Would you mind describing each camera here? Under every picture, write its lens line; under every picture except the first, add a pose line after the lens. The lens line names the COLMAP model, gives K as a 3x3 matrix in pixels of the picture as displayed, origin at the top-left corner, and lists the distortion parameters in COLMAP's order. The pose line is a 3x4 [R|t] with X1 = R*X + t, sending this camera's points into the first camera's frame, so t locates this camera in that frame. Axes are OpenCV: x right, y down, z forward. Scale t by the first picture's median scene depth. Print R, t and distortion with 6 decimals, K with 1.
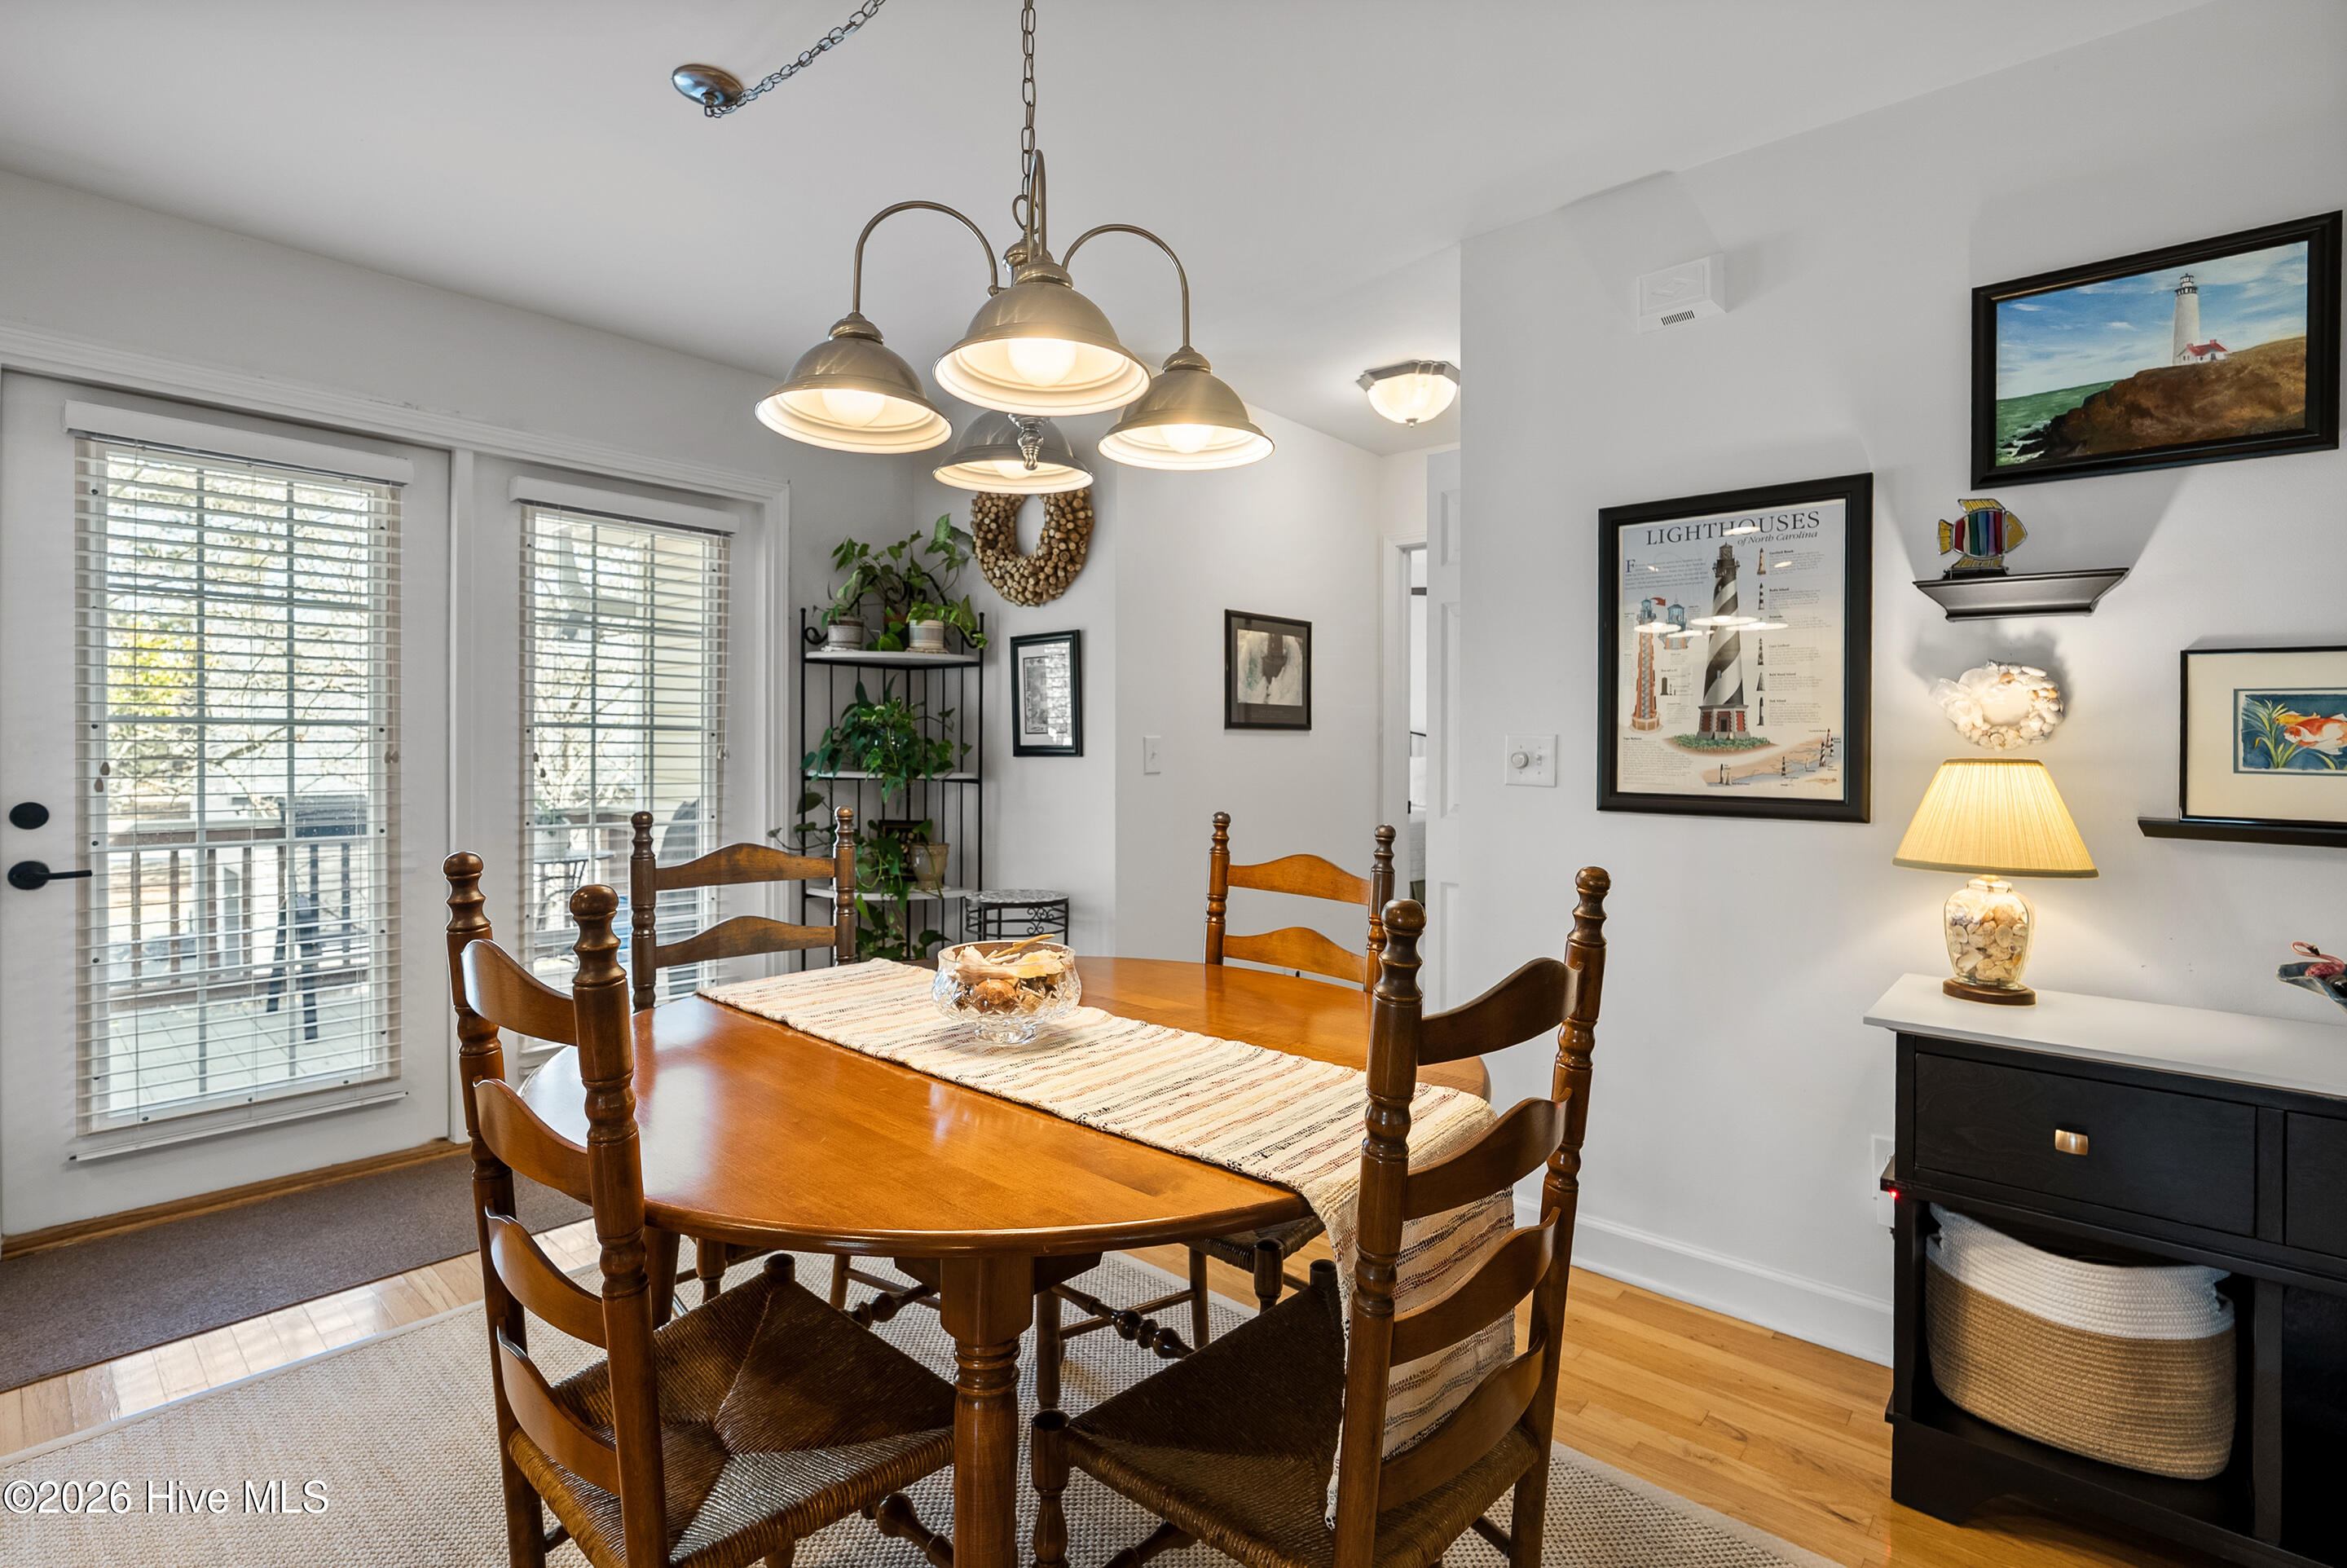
lens RADIAL K [[1082.4, 0, 1177.1], [0, 1082.4, 748.0], [0, 0, 1]] dist [-0.009371, 0.000429]
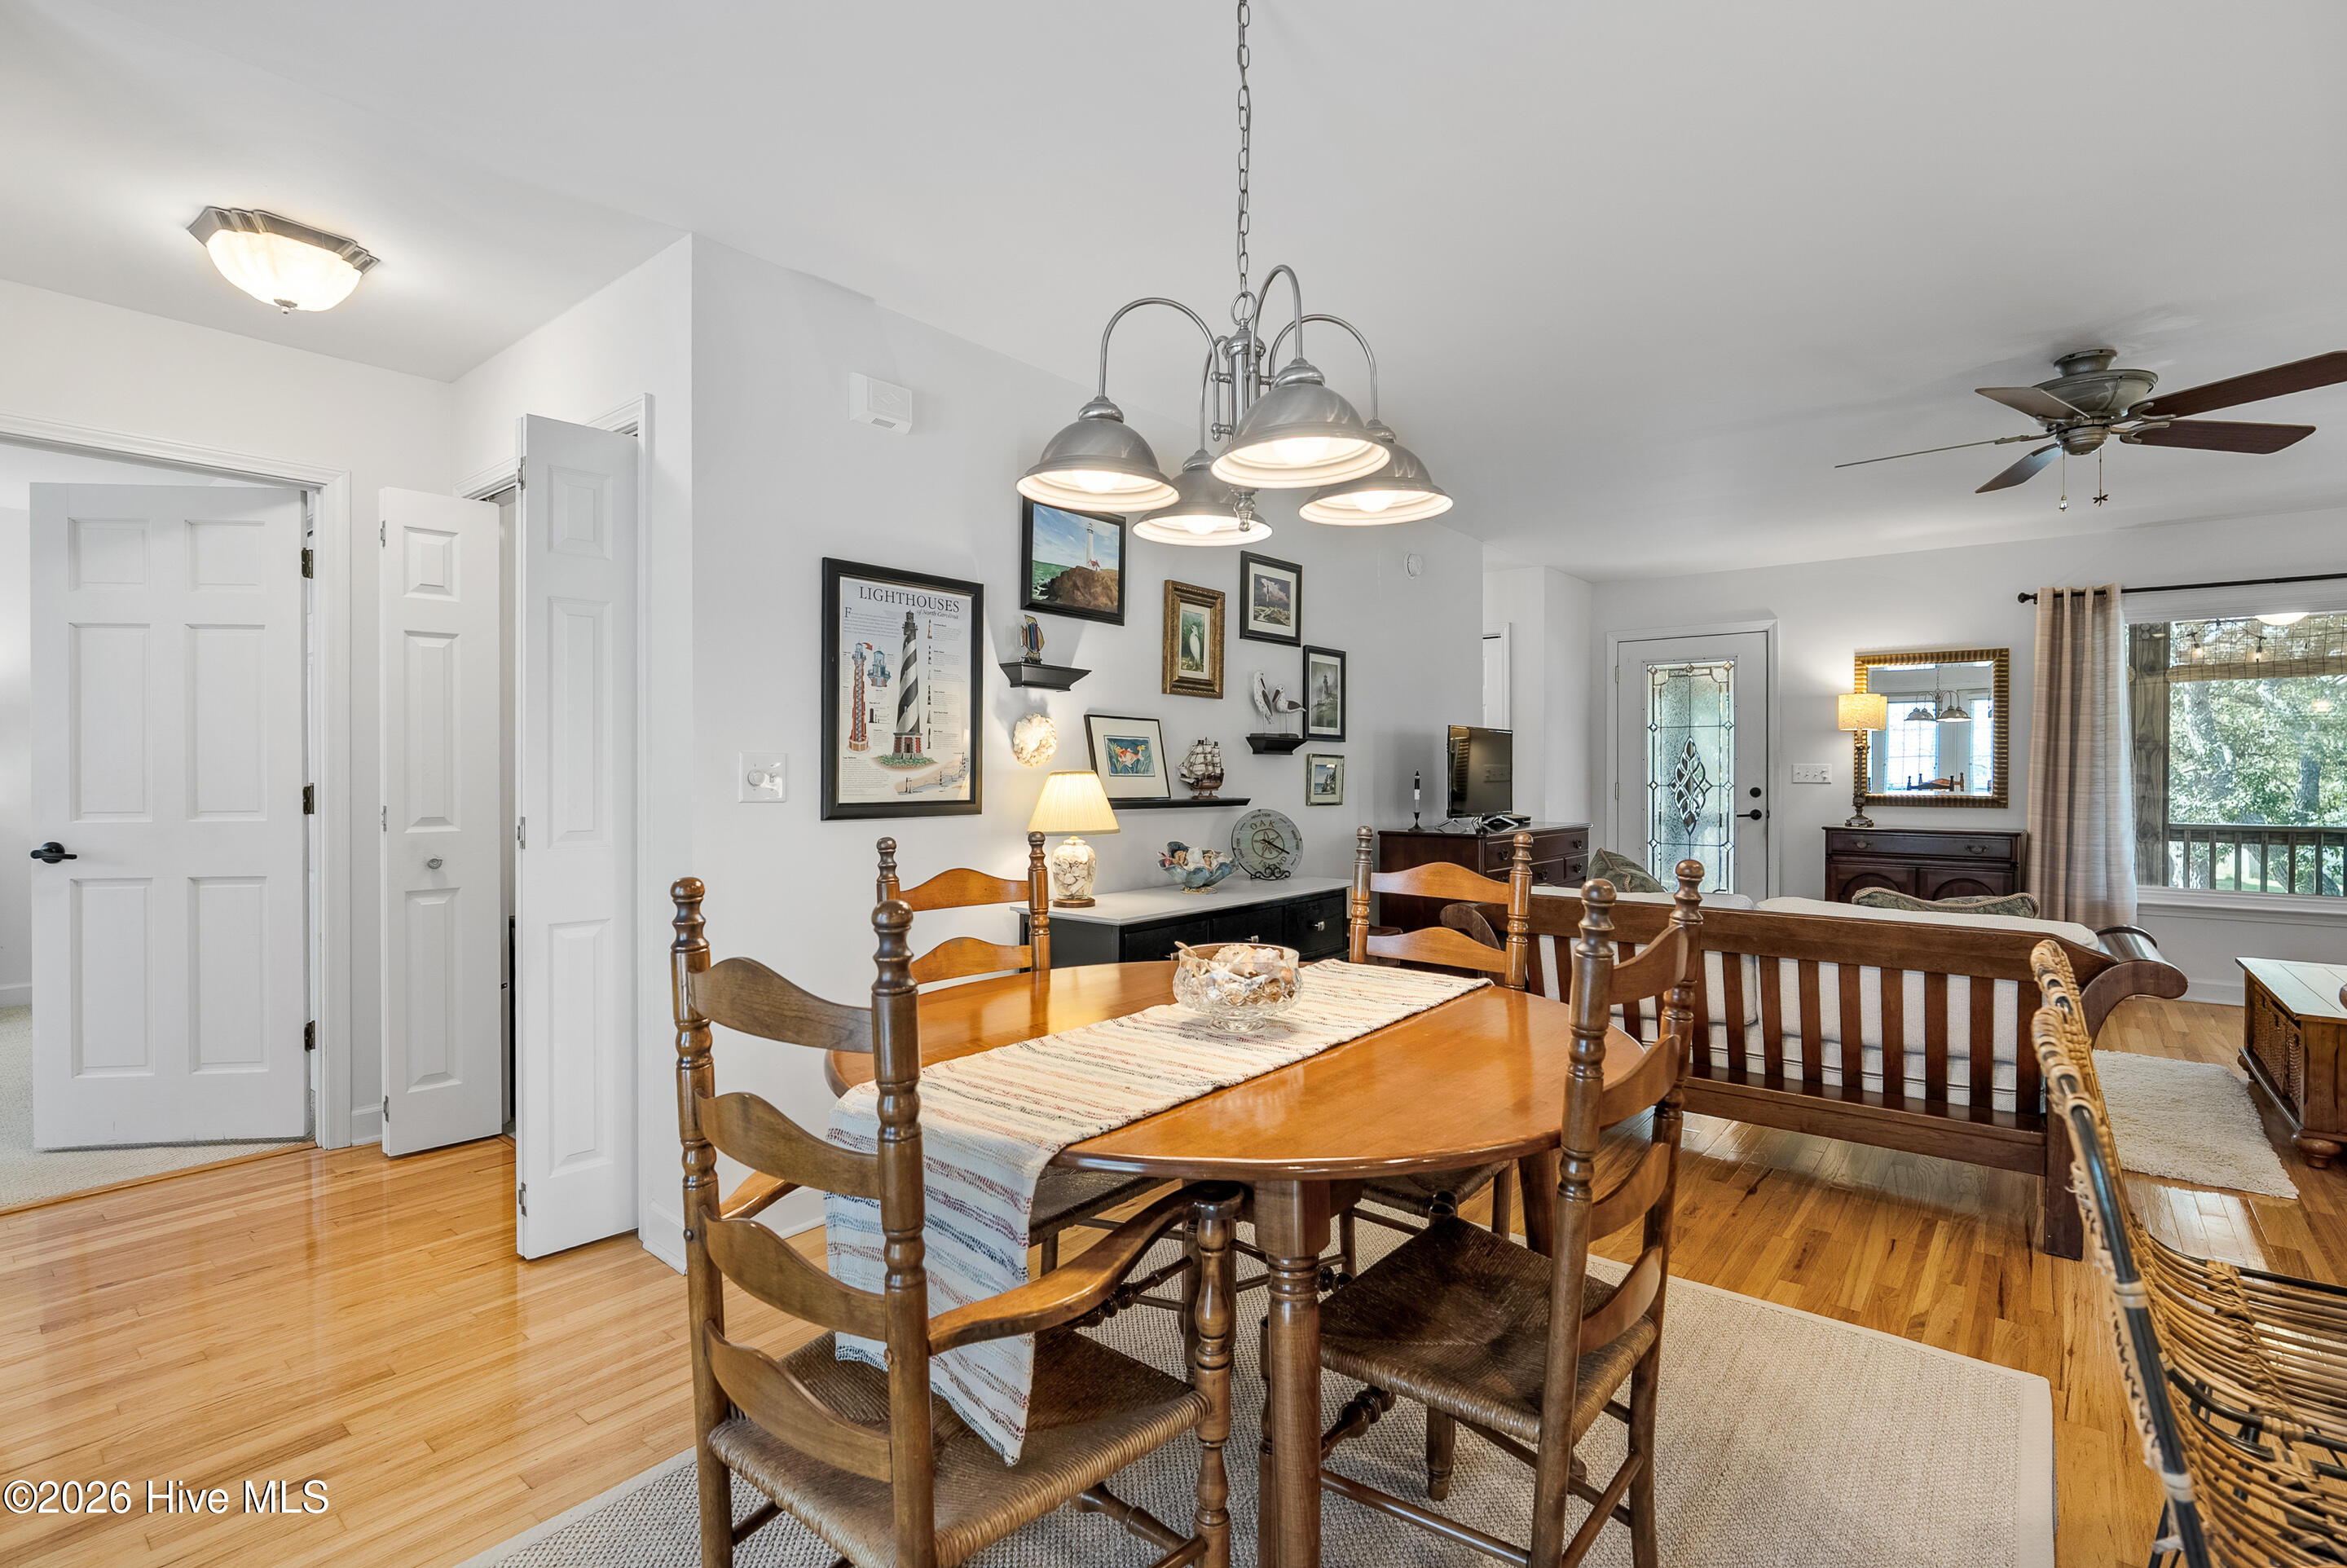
lens RADIAL K [[1093.8, 0, 1173.7], [0, 1093.8, 774.4], [0, 0, 1]] dist [-0.004866, -0.000019]
pose [[-0.036504, -0.015210, 0.999218, -0.759599], [-0.001421, 0.999884, 0.015168, -0.008589], [-0.999332, -0.000866, -0.036521, 0.652033]]
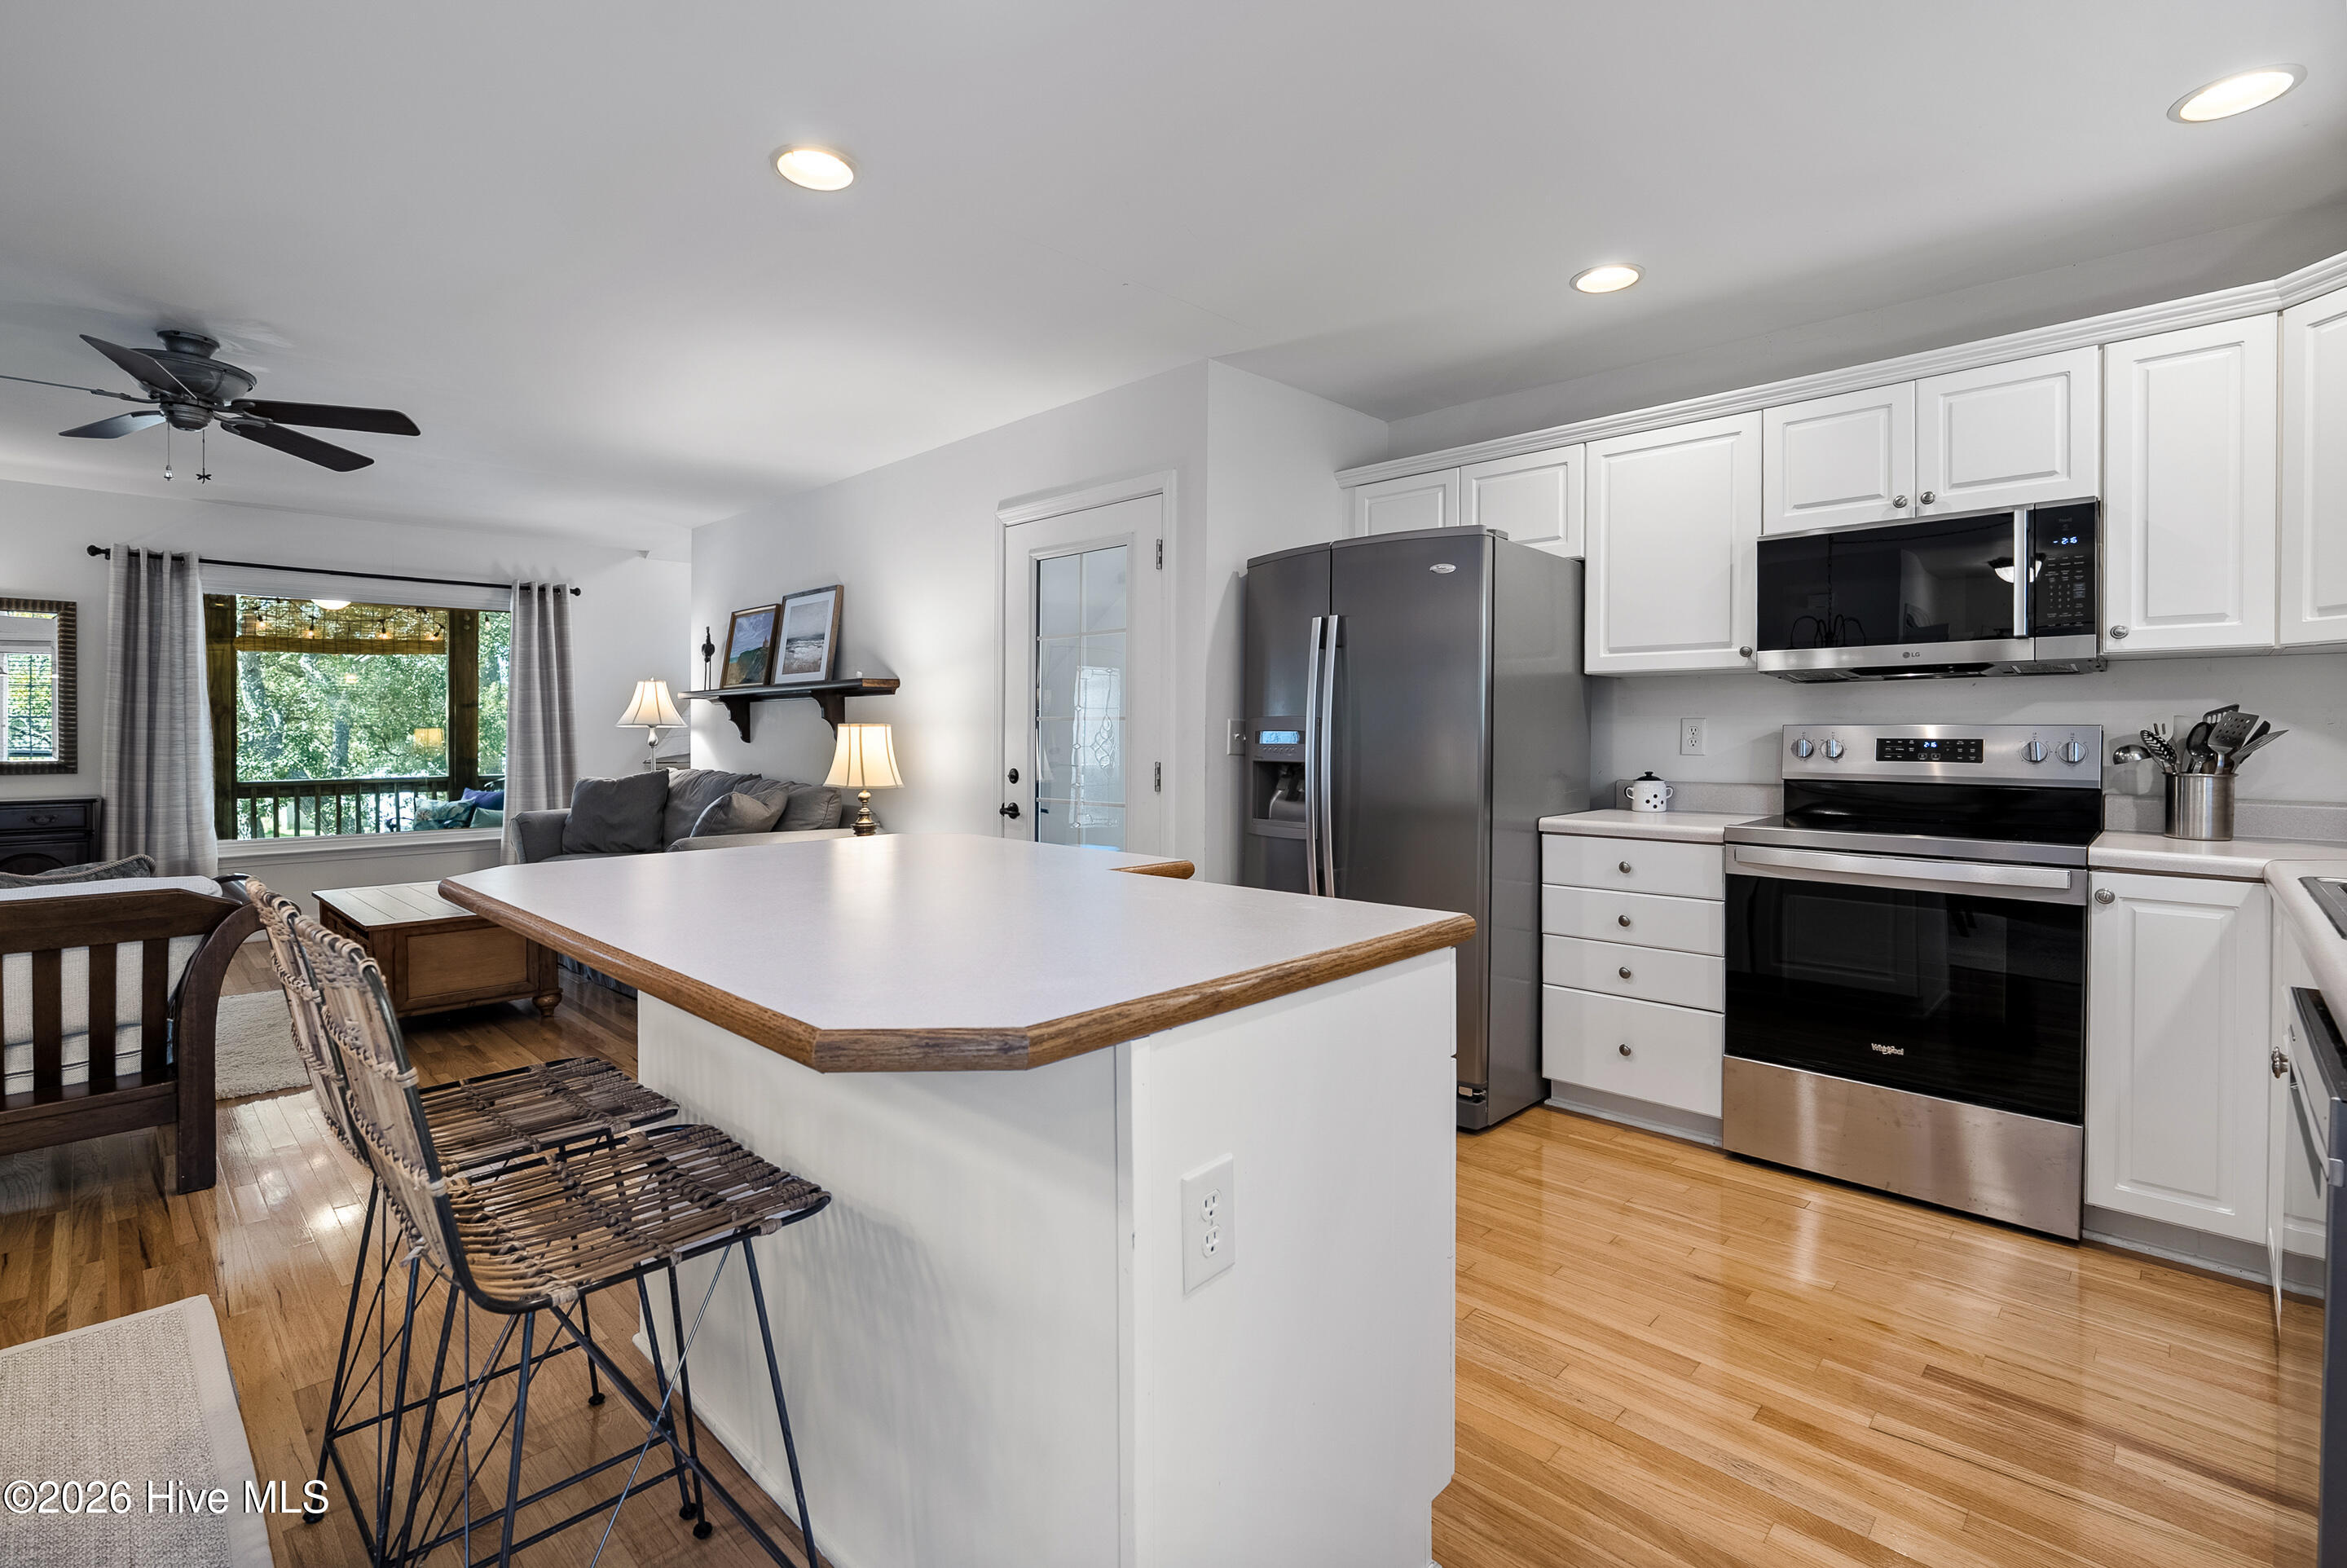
lens RADIAL K [[1067.5, 0, 1175.2], [0, 1067.5, 741.6], [0, 0, 1]] dist [-0.010137, 0.000103]
pose [[-0.998509, -0.010019, 0.053669, -0.801845], [-0.009515, 0.999908, 0.009633, -0.008210], [-0.053761, 0.009108, -0.998512, 0.777951]]
